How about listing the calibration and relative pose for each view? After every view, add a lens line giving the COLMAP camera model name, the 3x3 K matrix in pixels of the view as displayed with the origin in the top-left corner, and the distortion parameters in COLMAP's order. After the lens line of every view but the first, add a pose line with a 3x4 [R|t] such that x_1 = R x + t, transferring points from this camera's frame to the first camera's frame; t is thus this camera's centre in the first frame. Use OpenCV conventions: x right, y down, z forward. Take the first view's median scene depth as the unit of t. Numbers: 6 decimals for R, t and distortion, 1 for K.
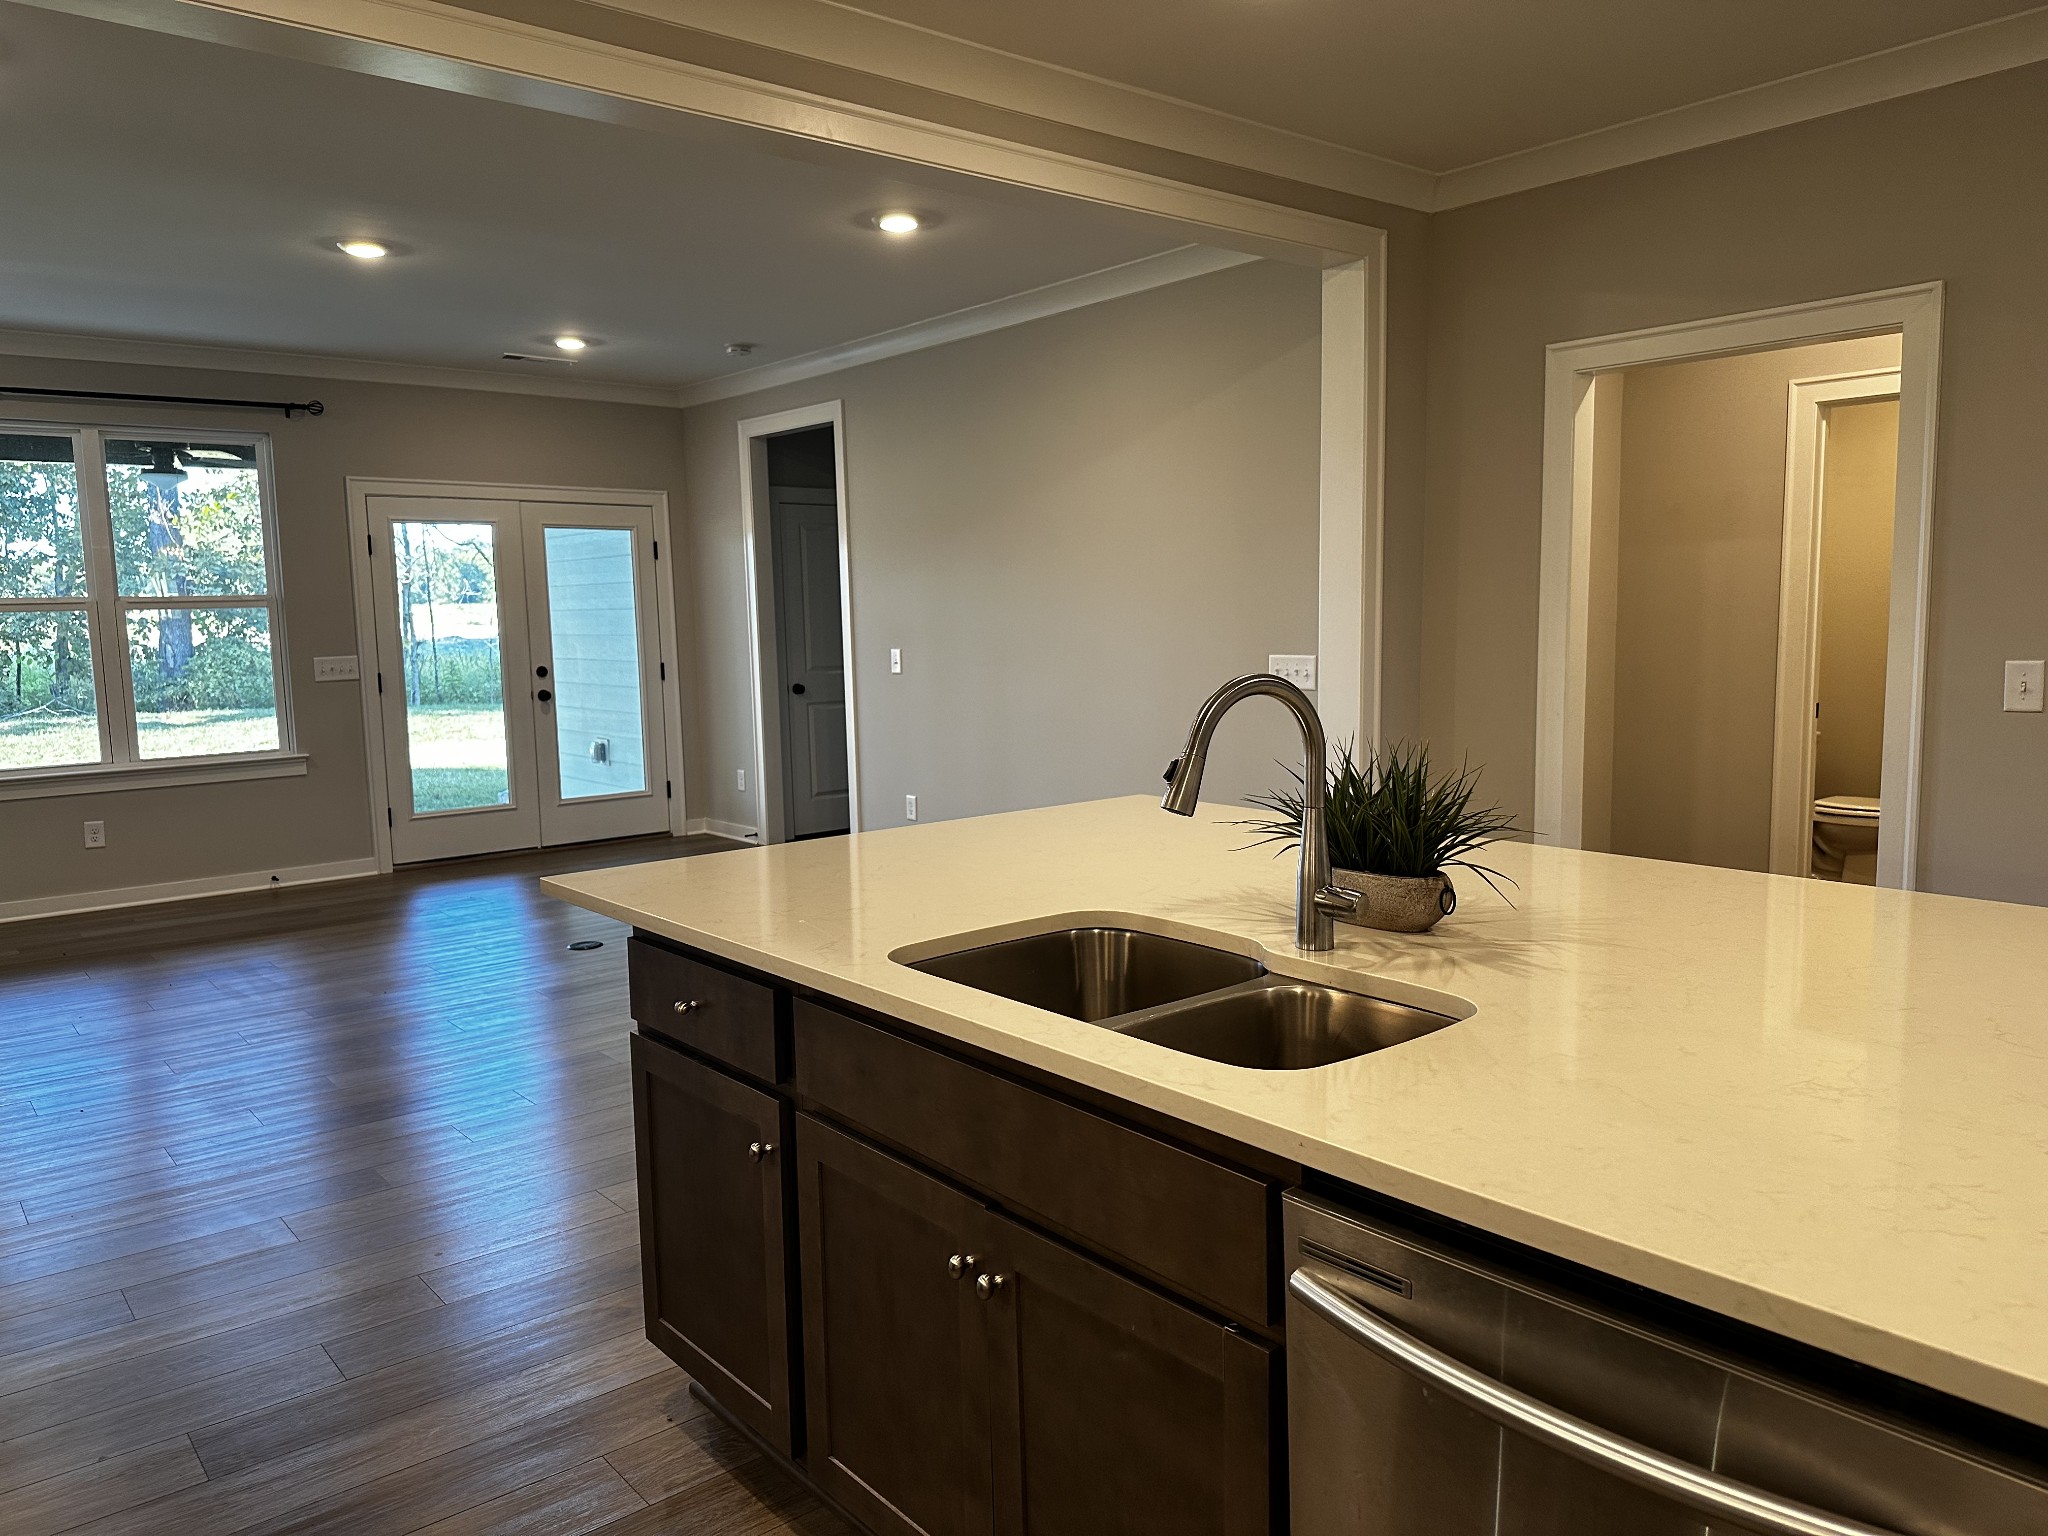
lens RADIAL K [[1461.4, 0, 1022.6], [0, 1461.4, 773.8], [0, 0, 1]] dist [0.051677, -0.054099]
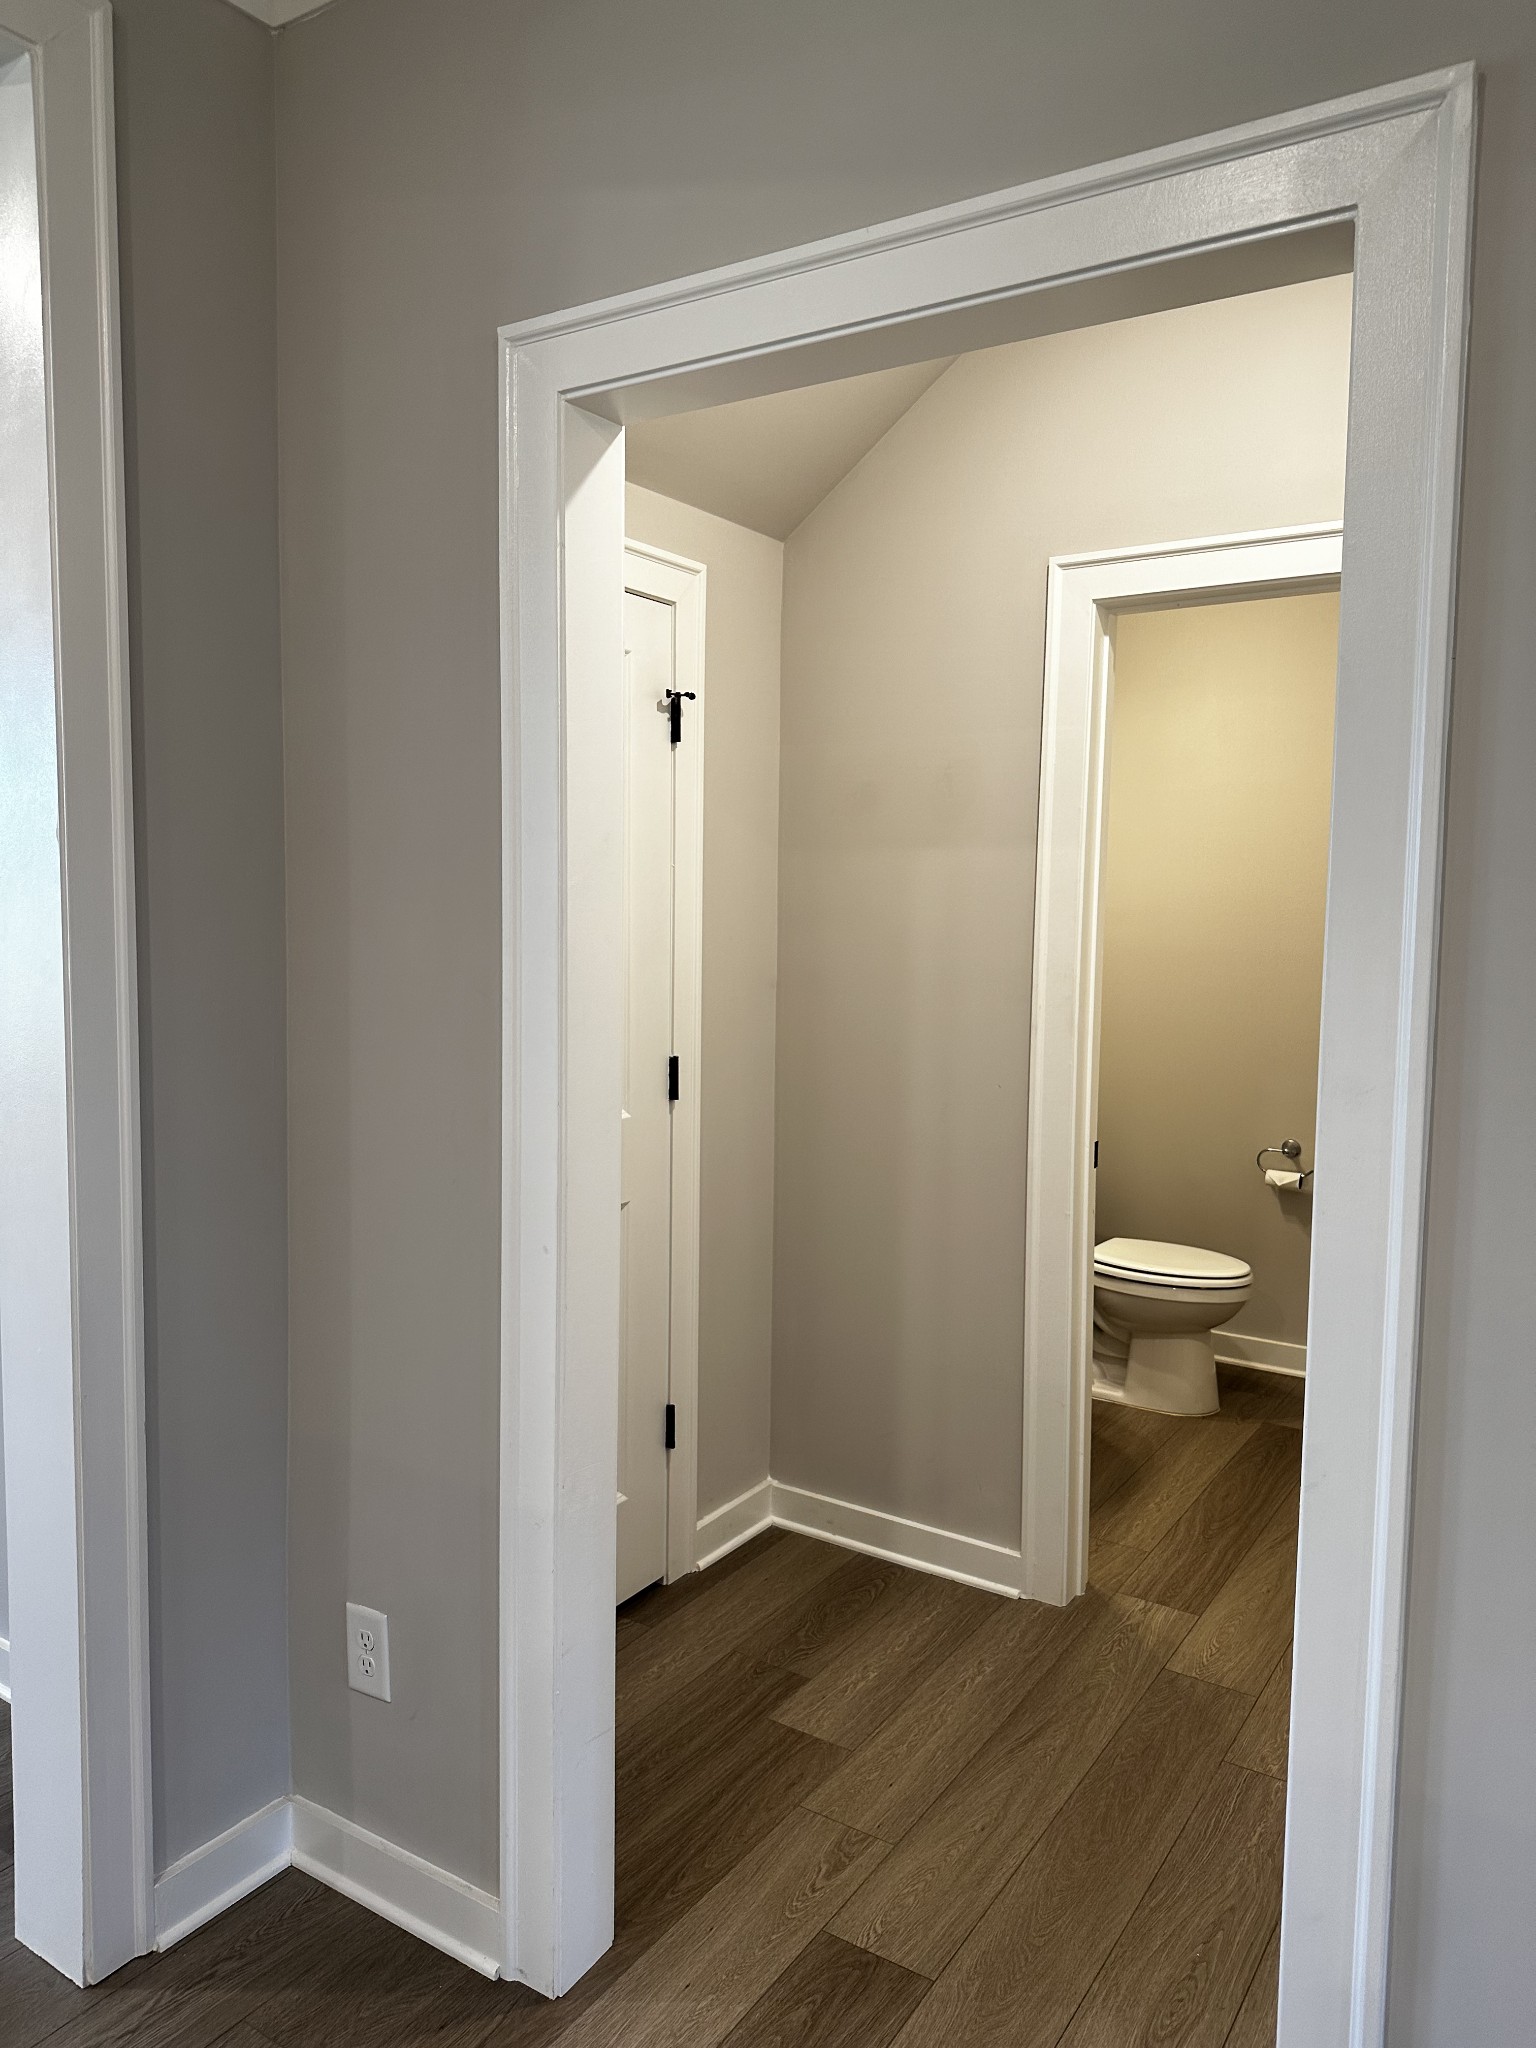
lens RADIAL K [[1461.4, 0, 766.7], [0, 1461.4, 1018.5], [0, 0, 1]] dist [0.051677, -0.054099]
pose [[0.959002, 0.011702, 0.283156, 0.280033], [-0.001886, 0.999389, -0.034912, -0.082472], [-0.283392, 0.032947, 0.958438, 0.539575]]
